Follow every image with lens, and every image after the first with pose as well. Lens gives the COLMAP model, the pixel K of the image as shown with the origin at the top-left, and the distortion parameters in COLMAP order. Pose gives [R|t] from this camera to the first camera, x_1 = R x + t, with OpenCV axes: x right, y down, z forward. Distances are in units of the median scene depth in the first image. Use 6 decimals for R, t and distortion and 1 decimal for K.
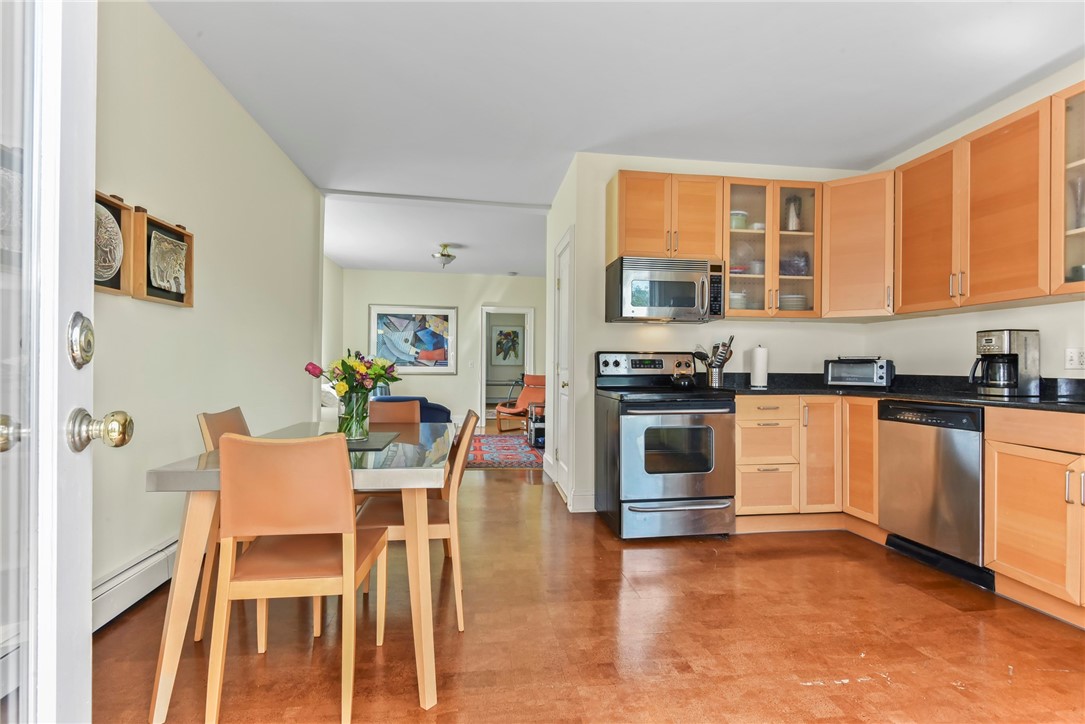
lens RADIAL K [[500.6, 0, 542.4], [0, 500.6, 359.1], [0, 0, 1]] dist [0.003916, -0.001286]
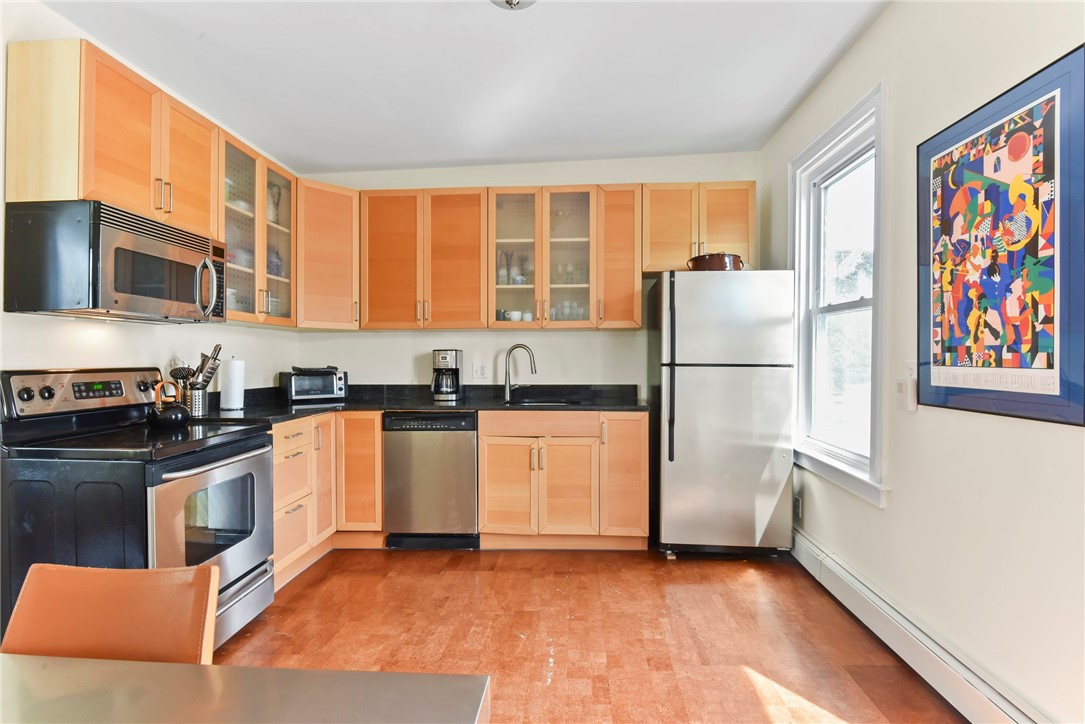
lens RADIAL K [[528.4, 0, 544.2], [0, 528.4, 360.7], [0, 0, 1]] dist [-0.004956, -0.004934]
pose [[0.201419, -0.008632, 0.979467, -0.292058], [-0.007769, 0.999916, 0.010410, -0.035125], [-0.979474, -0.009706, 0.201335, 0.374761]]
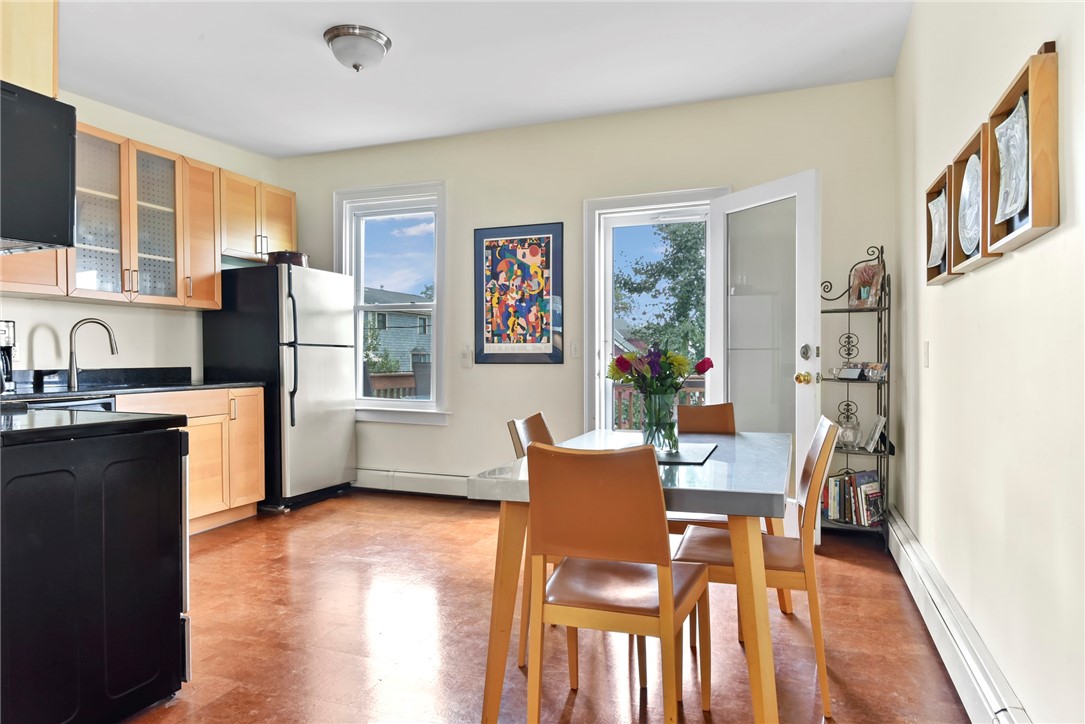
lens RADIAL K [[649.0, 0, 539.0], [0, 649.0, 363.8], [0, 0, 1]] dist [0.006317, -0.003944]
pose [[-0.871484, -0.007063, 0.490373, -0.433267], [-0.005897, 0.999975, 0.003923, 0.009236], [-0.490388, 0.000527, -0.871504, 1.211596]]
